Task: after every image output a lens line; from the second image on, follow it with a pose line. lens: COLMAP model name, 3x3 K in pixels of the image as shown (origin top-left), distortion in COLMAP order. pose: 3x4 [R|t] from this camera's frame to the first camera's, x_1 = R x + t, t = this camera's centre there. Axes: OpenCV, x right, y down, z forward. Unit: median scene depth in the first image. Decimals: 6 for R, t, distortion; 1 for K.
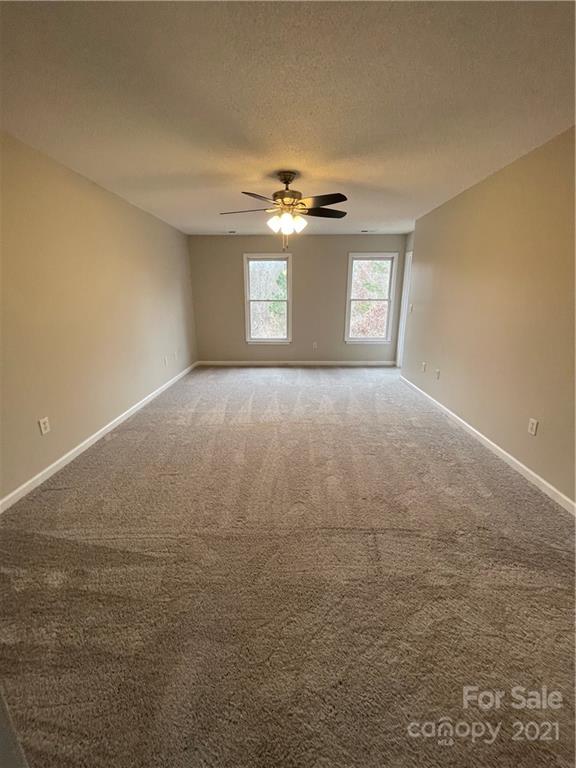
lens RADIAL K [[311.9, 0, 288.3], [0, 311.9, 380.2], [0, 0, 1]] dist [0.000645, -0.000156]
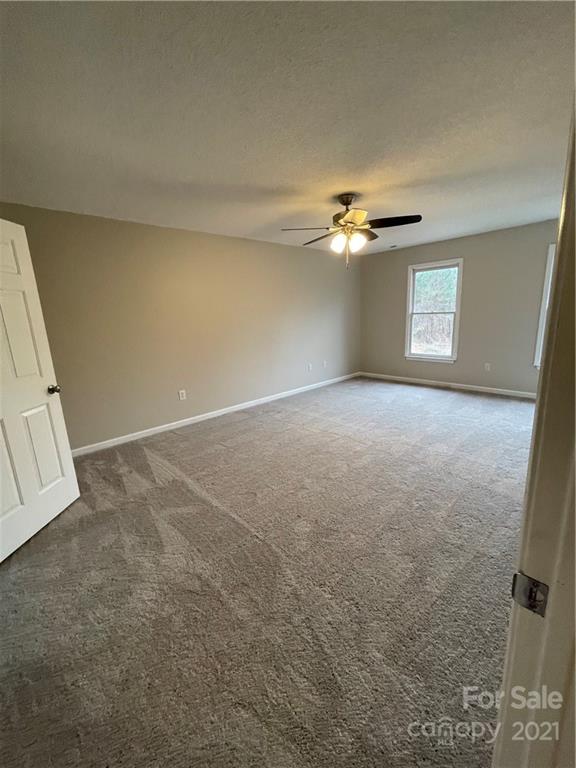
lens RADIAL K [[311.9, 0, 288.3], [0, 311.9, 380.2], [0, 0, 1]] dist [0.000645, -0.000156]
pose [[0.687620, 0.125399, -0.715160, 0.453189], [-0.150159, 0.988239, 0.028904, -0.038398], [0.710374, 0.087513, 0.698363, 0.127274]]
